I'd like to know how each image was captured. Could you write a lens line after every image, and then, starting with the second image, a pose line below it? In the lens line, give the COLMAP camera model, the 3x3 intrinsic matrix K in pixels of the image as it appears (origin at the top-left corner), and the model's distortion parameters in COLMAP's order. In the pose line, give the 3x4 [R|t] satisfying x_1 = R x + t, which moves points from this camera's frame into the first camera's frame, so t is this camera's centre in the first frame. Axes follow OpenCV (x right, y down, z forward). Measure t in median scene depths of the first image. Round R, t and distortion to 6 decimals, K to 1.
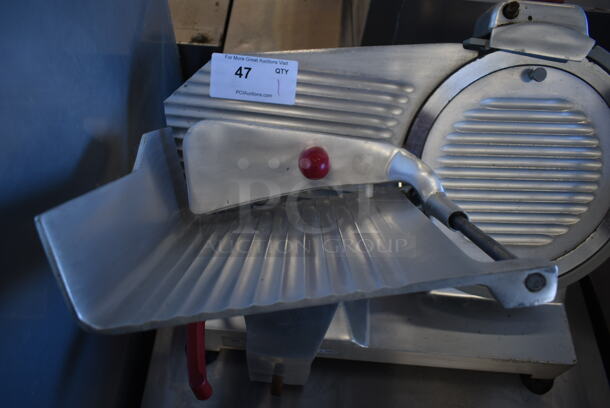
lens RADIAL K [[470.8, 0, 305.0], [0, 470.8, 204.0], [0, 0, 1]] dist [-0.022951, 0.006145]
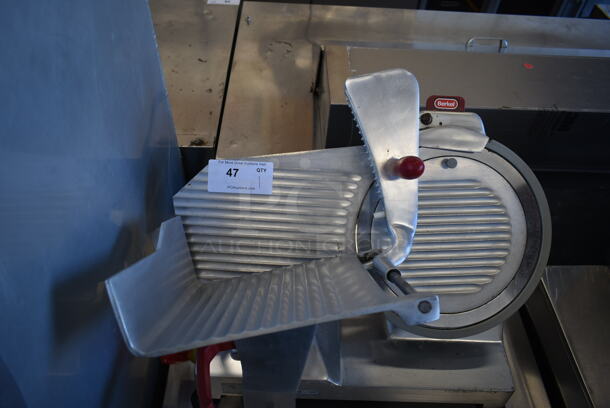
lens RADIAL K [[470.8, 0, 305.0], [0, 470.8, 204.0], [0, 0, 1]] dist [-0.022951, 0.006145]
pose [[0.998538, -0.051610, 0.016079, 0.047545], [0.053478, 0.986543, -0.154510, 0.025603], [-0.007889, 0.155144, 0.987860, -0.307232]]
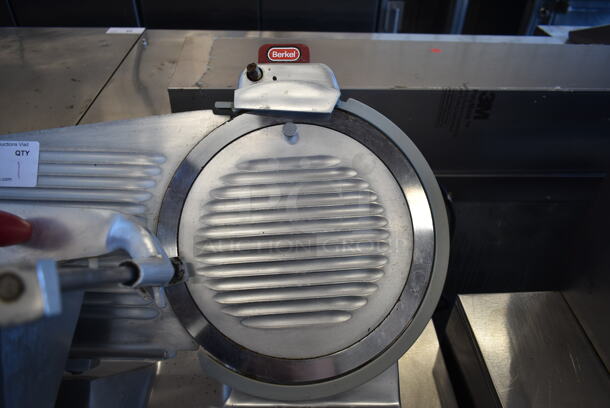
lens RADIAL K [[470.8, 0, 305.0], [0, 470.8, 204.0], [0, 0, 1]] dist [-0.022951, 0.006145]
pose [[0.995870, -0.083858, 0.034793, 0.466724], [0.090578, 0.943830, -0.317775, 0.157878], [-0.006191, 0.319614, 0.947528, 0.149211]]
